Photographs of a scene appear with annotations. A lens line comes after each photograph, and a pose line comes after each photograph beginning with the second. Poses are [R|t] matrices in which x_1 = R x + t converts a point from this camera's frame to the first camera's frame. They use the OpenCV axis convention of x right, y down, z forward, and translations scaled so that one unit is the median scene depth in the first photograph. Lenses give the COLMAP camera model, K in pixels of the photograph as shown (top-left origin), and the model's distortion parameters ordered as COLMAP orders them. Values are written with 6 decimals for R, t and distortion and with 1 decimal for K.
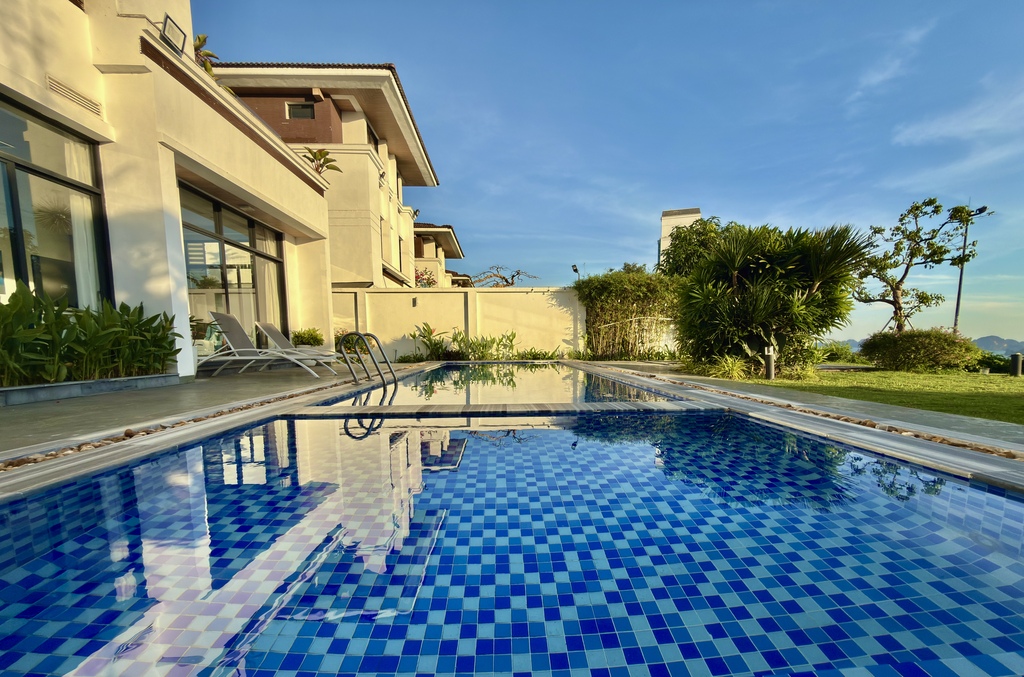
lens RADIAL K [[409.3, 0, 516.9], [0, 409.3, 389.0], [0, 0, 1]] dist [-0.000496, -0.000006]
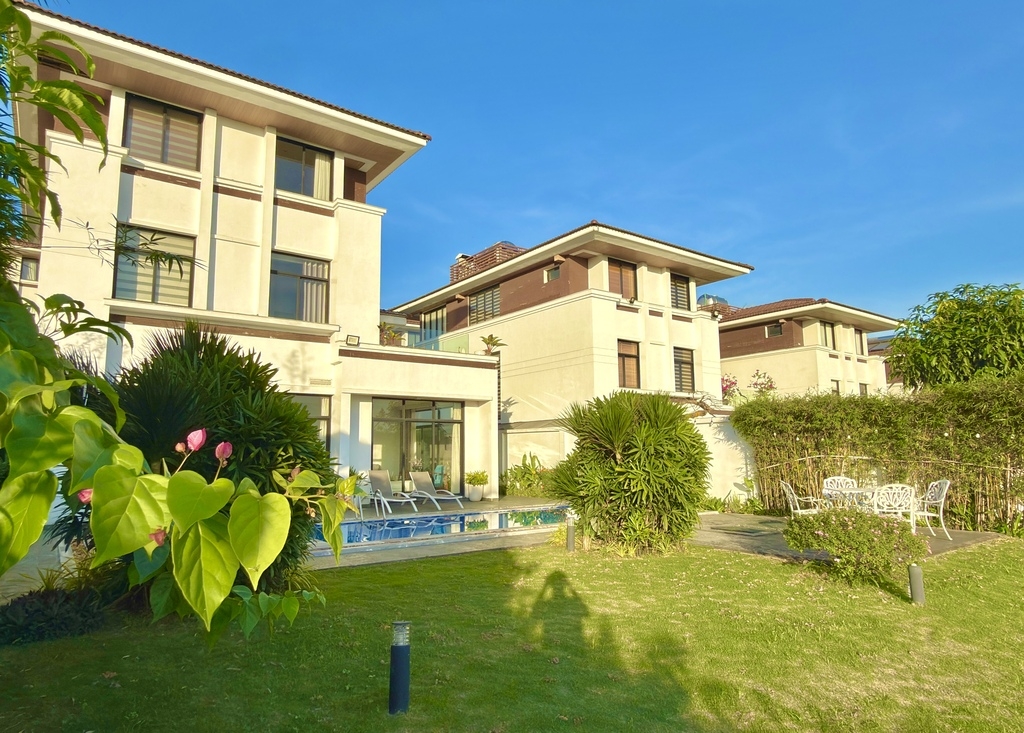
lens RADIAL K [[626.7, 0, 512.0], [0, 626.7, 366.5], [0, 0, 1]] dist [-0.000200, 0.000009]
pose [[0.566340, -0.111446, -0.816602, 0.859815], [-0.082860, 0.978096, -0.190951, -0.075998], [0.819996, 0.175807, 0.544700, -0.018667]]
